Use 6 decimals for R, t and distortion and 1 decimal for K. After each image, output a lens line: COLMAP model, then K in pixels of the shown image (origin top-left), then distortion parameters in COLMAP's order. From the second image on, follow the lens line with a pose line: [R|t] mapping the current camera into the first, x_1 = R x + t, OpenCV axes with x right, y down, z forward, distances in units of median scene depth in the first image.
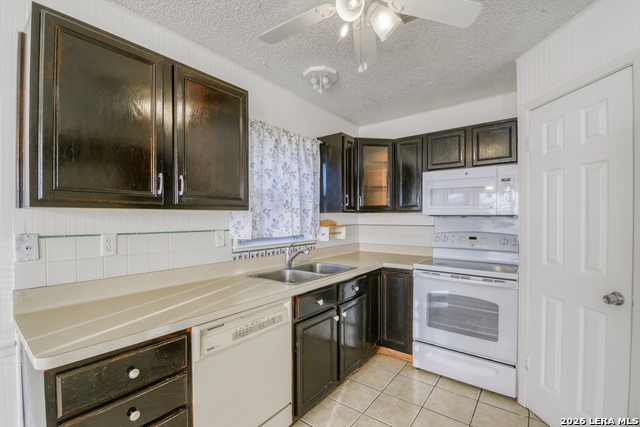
lens RADIAL K [[284.7, 0, 315.7], [0, 284.7, 216.8], [0, 0, 1]] dist [-0.000762, -0.009935]
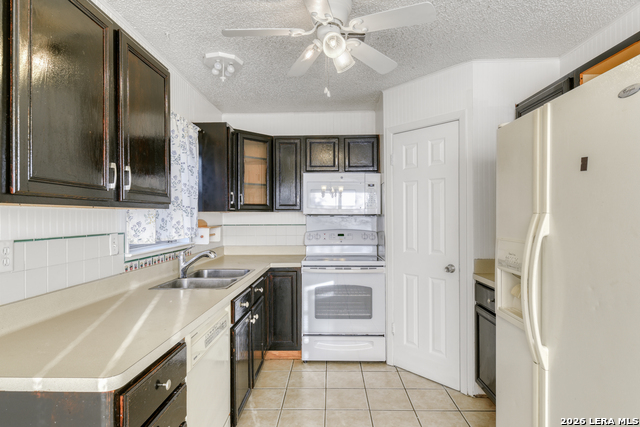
lens RADIAL K [[360.3, 0, 319.8], [0, 360.3, 210.3], [0, 0, 1]] dist [0.004993, 0.000242]
pose [[0.808971, 0.007419, 0.587801, -0.403632], [0.002410, 0.999870, -0.015938, 0.000658], [-0.587843, 0.014310, 0.808848, -0.111778]]
